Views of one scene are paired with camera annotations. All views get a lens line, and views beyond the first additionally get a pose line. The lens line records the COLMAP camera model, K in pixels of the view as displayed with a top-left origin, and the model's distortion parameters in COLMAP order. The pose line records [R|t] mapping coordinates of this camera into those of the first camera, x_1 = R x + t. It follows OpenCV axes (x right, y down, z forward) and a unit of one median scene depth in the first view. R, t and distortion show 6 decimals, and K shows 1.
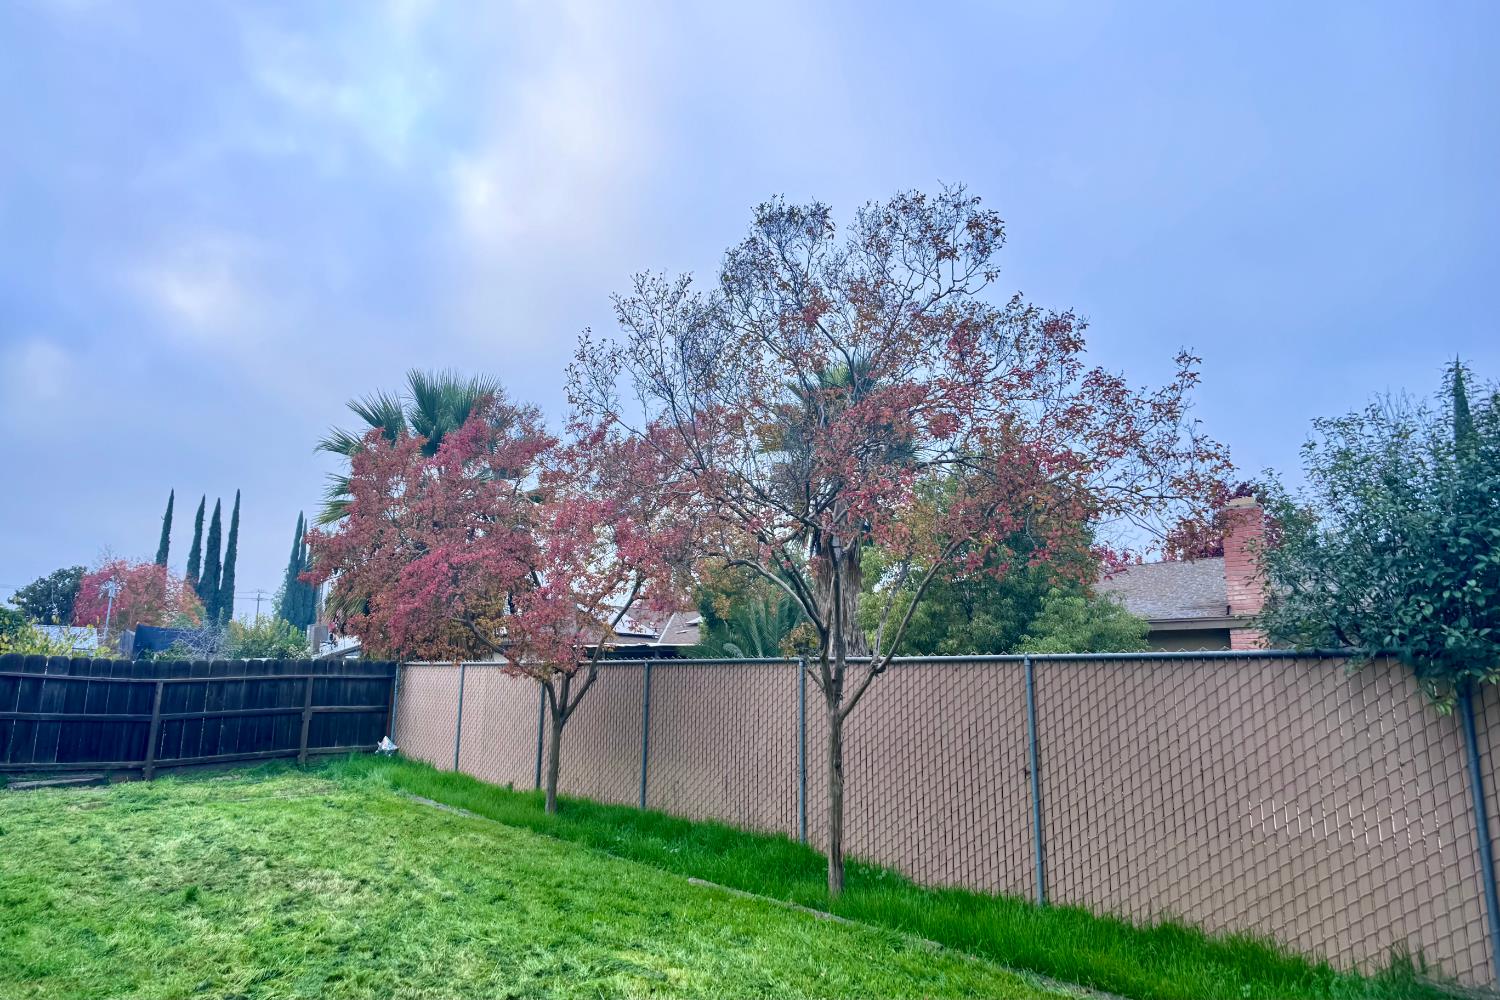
lens RADIAL K [[782.5, 0, 743.6], [0, 782.5, 535.2], [0, 0, 1]] dist [-0.005311, -0.002098]
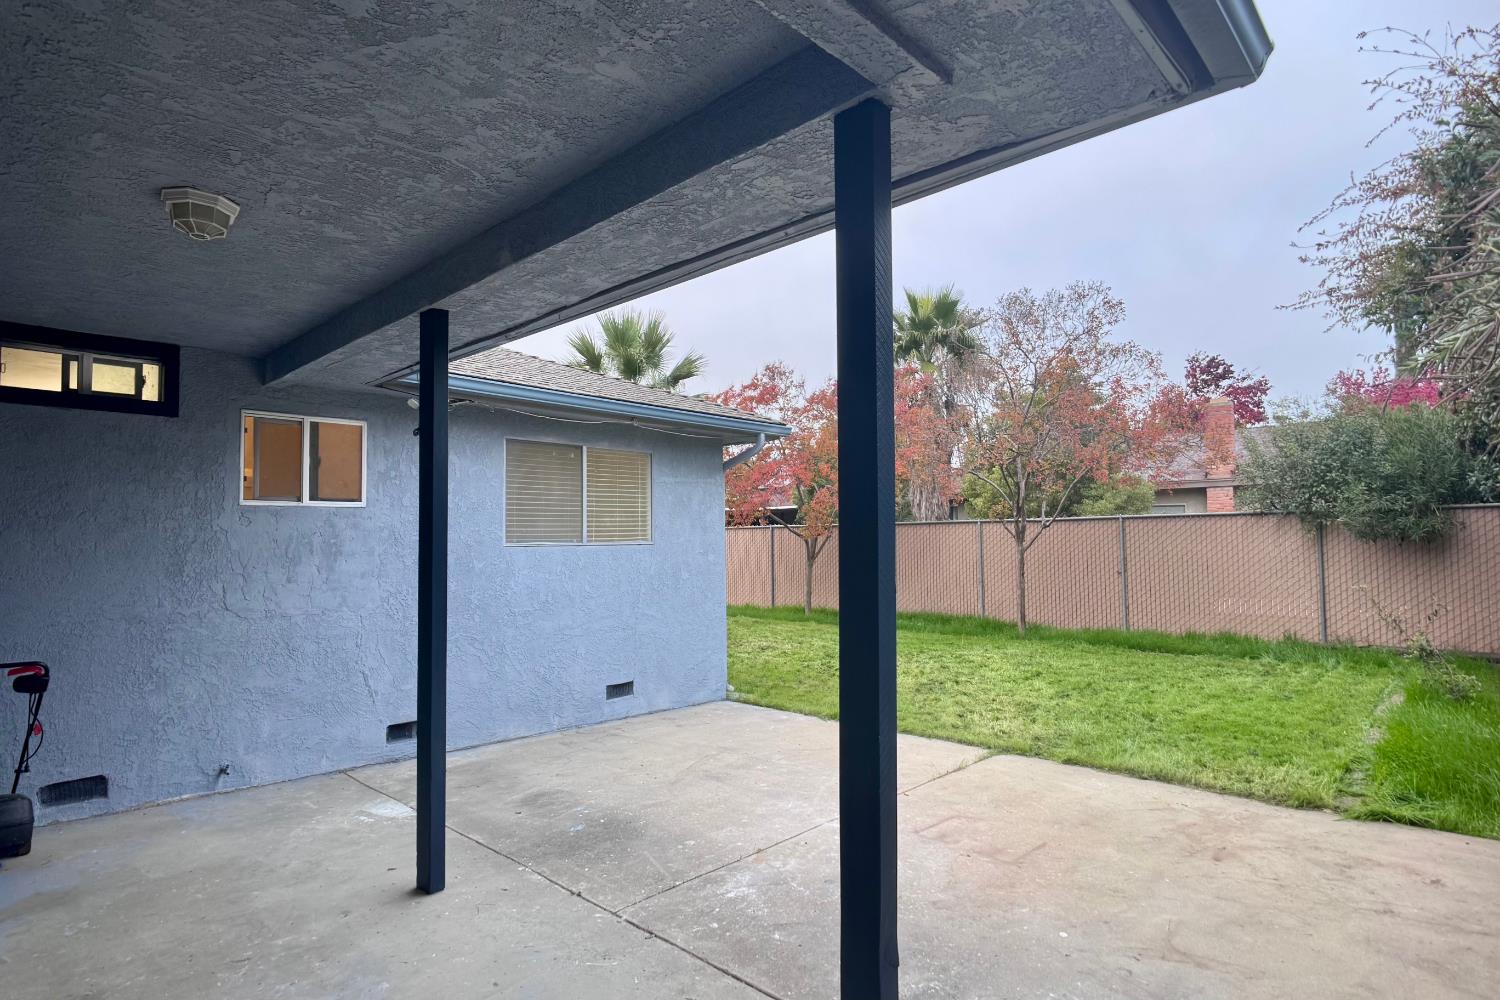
lens RADIAL K [[775.8, 0, 762.0], [0, 775.8, 500.8], [0, 0, 1]] dist [0.042357, -0.044803]
pose [[0.997607, -0.034806, 0.059736, -0.688800], [0.025814, 0.989067, 0.145190, -0.204065], [-0.064137, -0.143301, 0.987599, -0.934324]]
